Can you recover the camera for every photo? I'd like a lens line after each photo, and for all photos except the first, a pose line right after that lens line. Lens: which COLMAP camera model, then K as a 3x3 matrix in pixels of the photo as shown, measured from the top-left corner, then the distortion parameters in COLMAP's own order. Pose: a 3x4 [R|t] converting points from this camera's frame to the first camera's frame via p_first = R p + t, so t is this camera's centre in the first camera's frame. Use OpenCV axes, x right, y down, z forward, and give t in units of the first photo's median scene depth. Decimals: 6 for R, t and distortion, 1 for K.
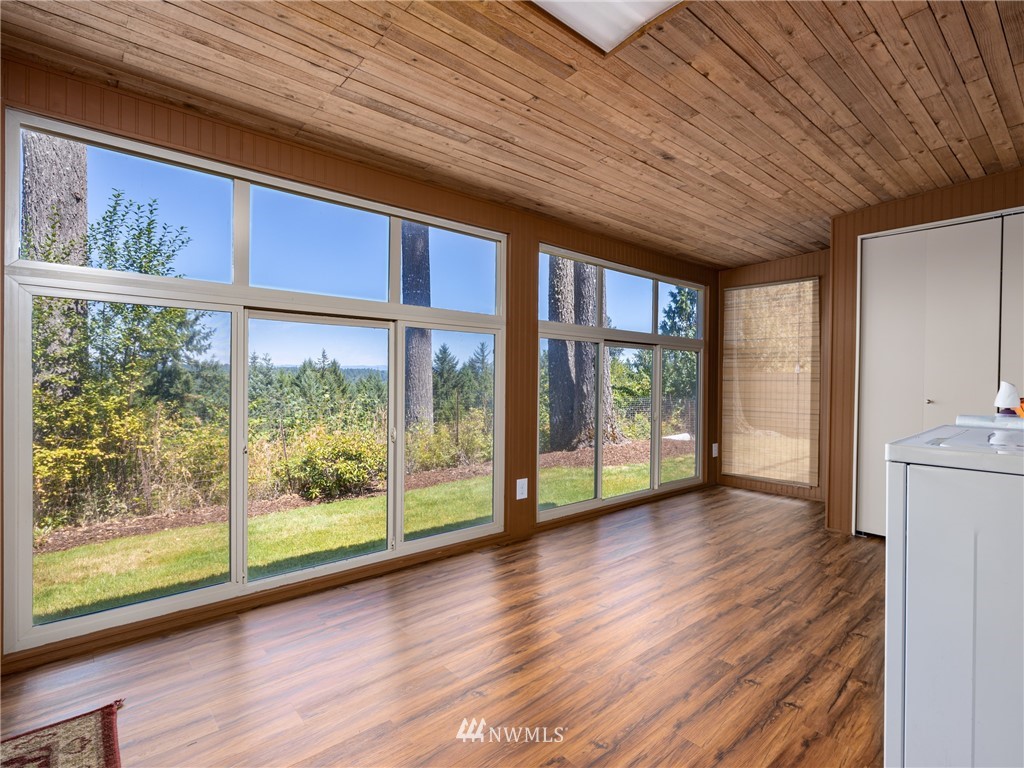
lens RADIAL K [[507.9, 0, 584.8], [0, 507.9, 382.0], [0, 0, 1]] dist [0.001489, 0.000222]
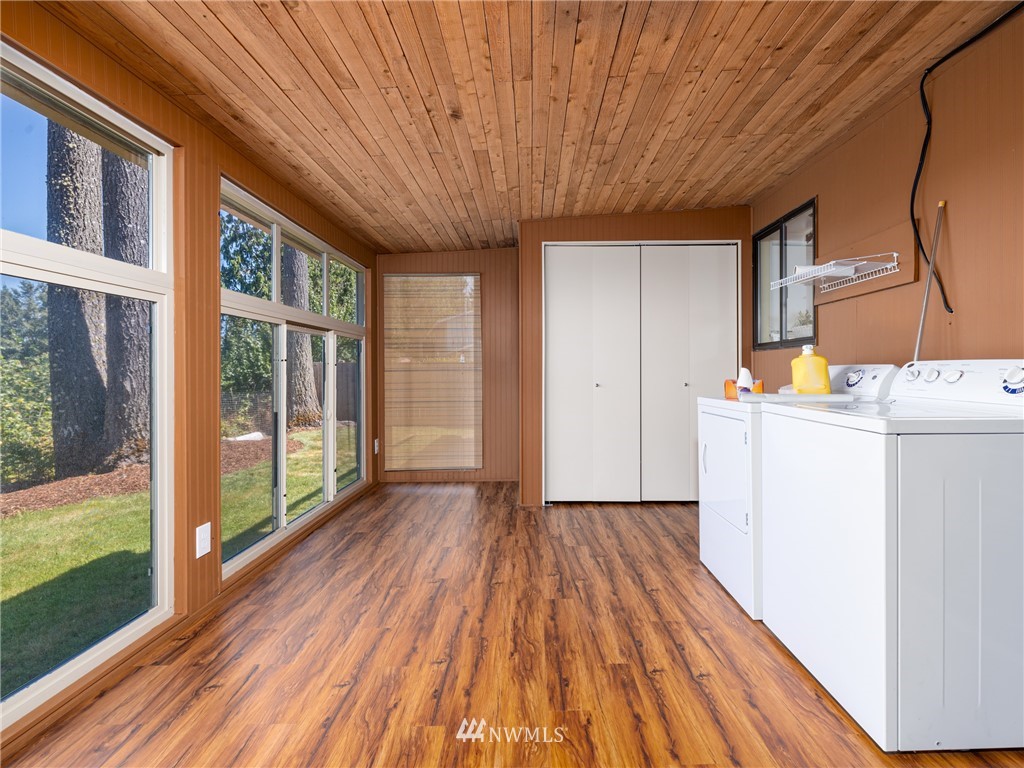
lens RADIAL K [[491.4, 0, 536.1], [0, 491.4, 368.9], [0, 0, 1]] dist [-0.001178, -0.001024]
pose [[0.711104, -0.012978, 0.702967, -0.251806], [0.017447, 0.999847, 0.000809, -0.004527], [-0.702871, 0.011689, 0.711222, 0.233836]]
